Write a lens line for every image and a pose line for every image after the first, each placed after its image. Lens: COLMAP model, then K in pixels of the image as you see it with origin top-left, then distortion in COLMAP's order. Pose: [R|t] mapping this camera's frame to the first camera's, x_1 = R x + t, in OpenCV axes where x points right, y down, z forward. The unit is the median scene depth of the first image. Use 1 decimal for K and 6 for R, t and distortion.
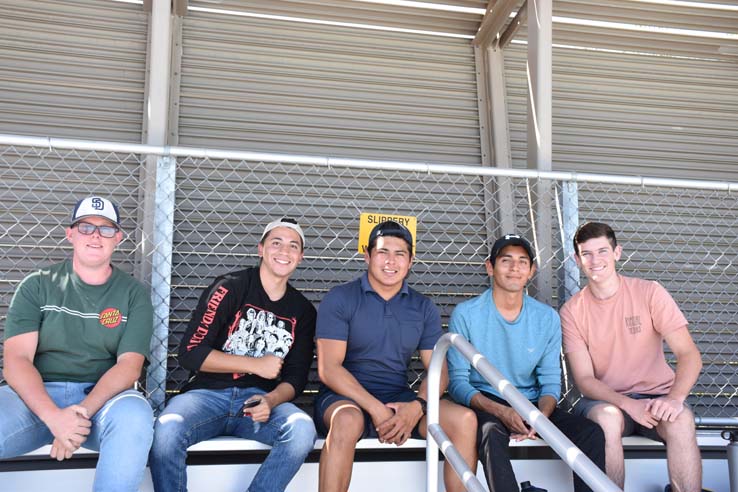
lens RADIAL K [[850.4, 0, 369.0], [0, 850.4, 246.0], [0, 0, 1]] dist [0.008855, 0.199963]
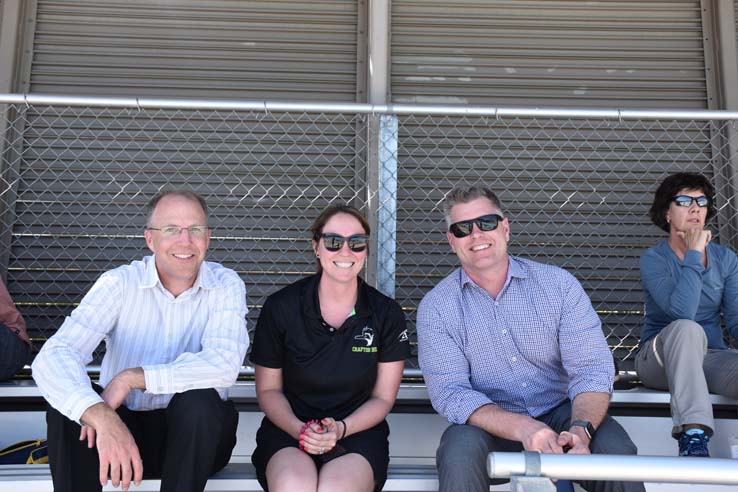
lens RADIAL K [[850.4, 0, 369.0], [0, 850.4, 246.0], [0, 0, 1]] dist [0.008855, 0.199963]
pose [[0.981681, -0.010560, -0.190237, 0.321596], [0.020988, 0.998380, 0.052883, 0.013553], [0.189371, -0.055907, 0.980313, 0.073576]]
